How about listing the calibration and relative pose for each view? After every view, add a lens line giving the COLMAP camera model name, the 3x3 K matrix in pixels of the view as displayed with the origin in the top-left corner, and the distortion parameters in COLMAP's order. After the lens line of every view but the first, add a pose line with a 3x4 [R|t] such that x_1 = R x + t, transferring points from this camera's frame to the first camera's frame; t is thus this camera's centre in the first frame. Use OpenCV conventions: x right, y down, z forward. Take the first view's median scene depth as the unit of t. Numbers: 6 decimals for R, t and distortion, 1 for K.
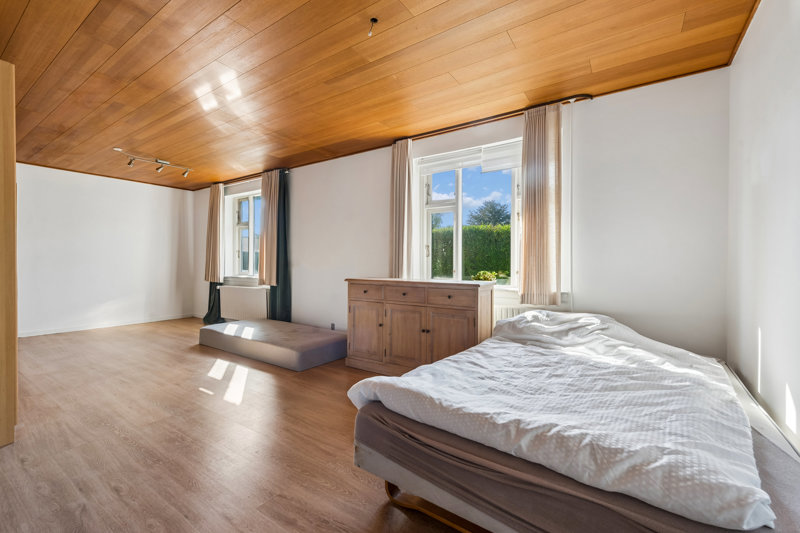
lens RADIAL K [[335.6, 0, 404.6], [0, 335.6, 264.7], [0, 0, 1]] dist [0.003866, 0.000262]
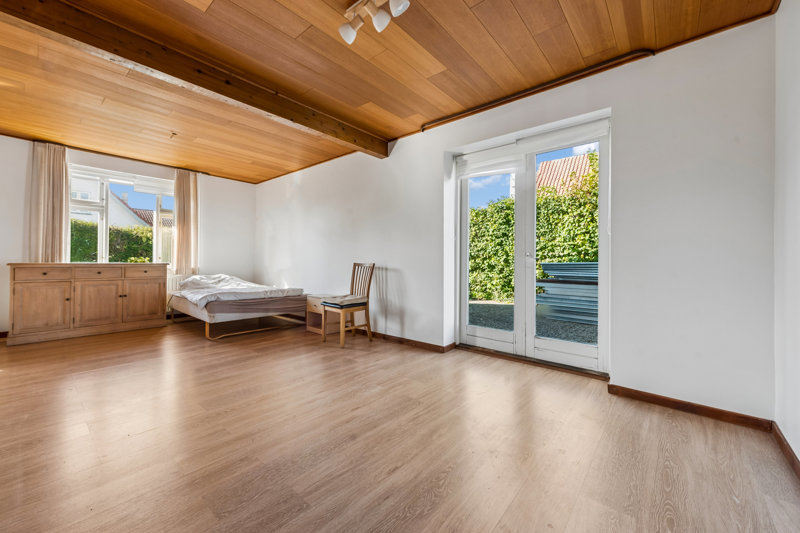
lens RADIAL K [[319.3, 0, 397.9], [0, 319.3, 258.4], [0, 0, 1]] dist [0.002040, 0.000200]
pose [[0.115146, 0.007092, 0.993323, -1.110428], [-0.001426, 0.999975, -0.006974, 0.034444], [-0.993348, -0.000614, 0.115153, -0.352891]]
